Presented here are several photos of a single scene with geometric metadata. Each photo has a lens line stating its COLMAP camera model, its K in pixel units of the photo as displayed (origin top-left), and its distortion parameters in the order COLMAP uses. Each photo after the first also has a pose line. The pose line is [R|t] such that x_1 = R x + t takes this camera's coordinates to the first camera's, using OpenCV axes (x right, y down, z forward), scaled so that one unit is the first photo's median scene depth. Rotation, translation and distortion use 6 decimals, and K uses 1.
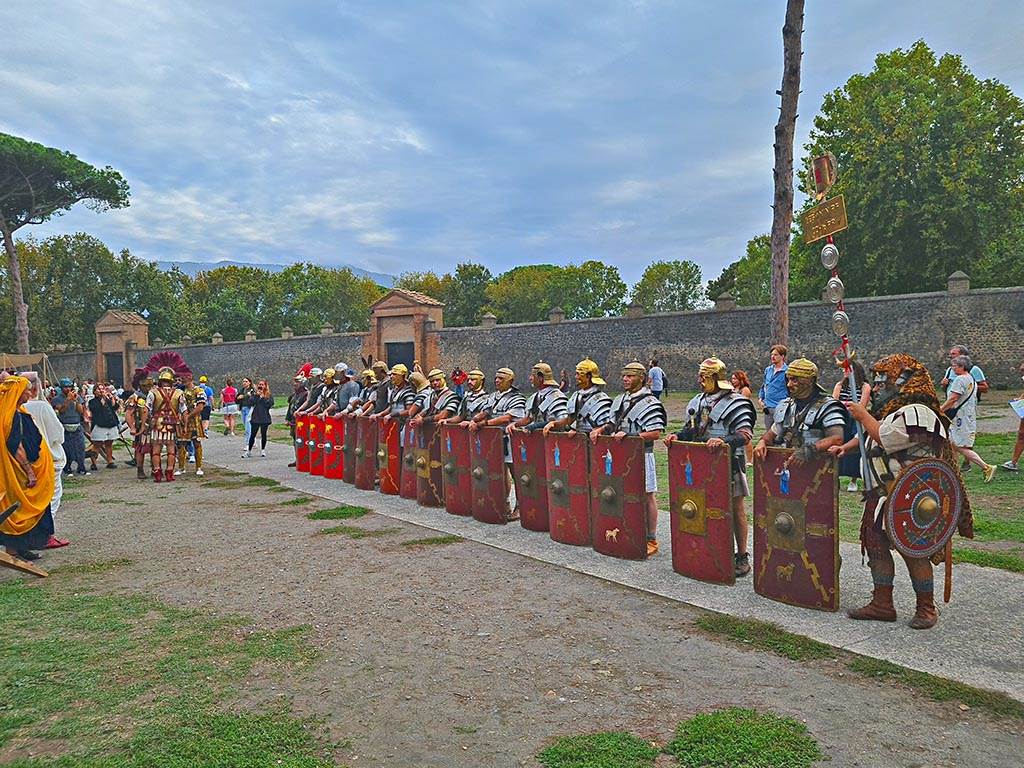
lens RADIAL K [[809.4, 0, 512.0], [0, 809.4, 384.0], [0, 0, 1]] dist [0.003658, -0.003569]
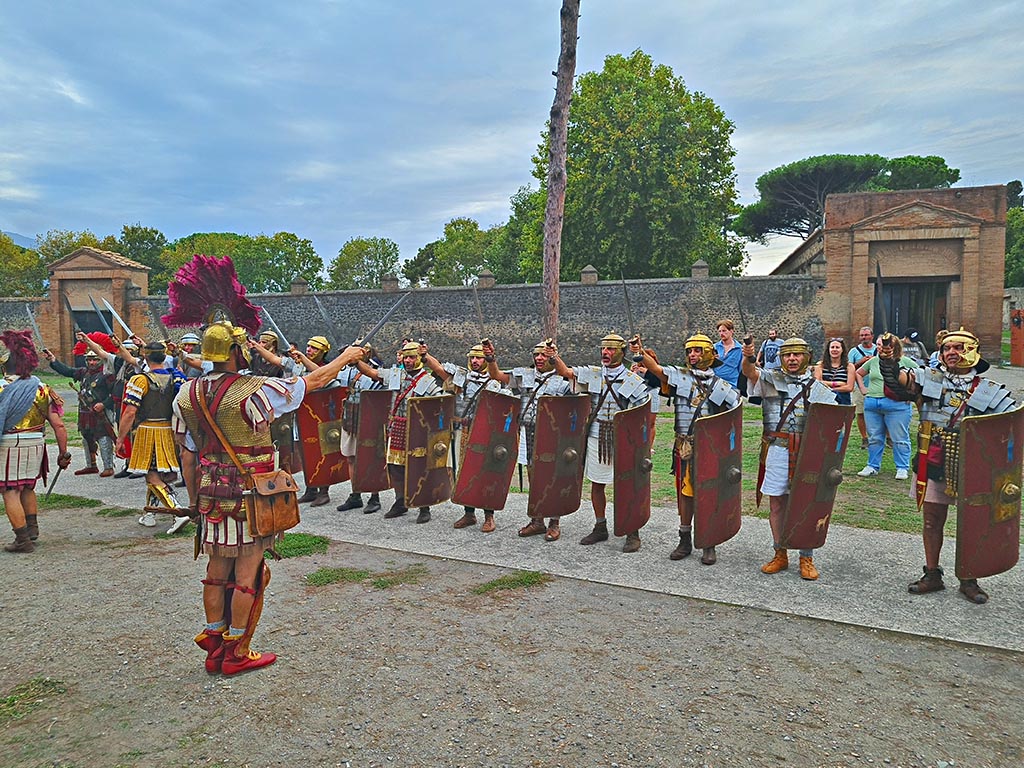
lens RADIAL K [[789.3, 0, 517.3], [0, 789.3, 371.4], [0, 0, 1]] dist [0.021398, -0.002906]
pose [[0.917118, -0.002686, 0.398606, -0.079766], [-0.003004, 0.999902, 0.013650, -0.000616], [-0.398604, -0.013716, 0.917021, 0.076916]]
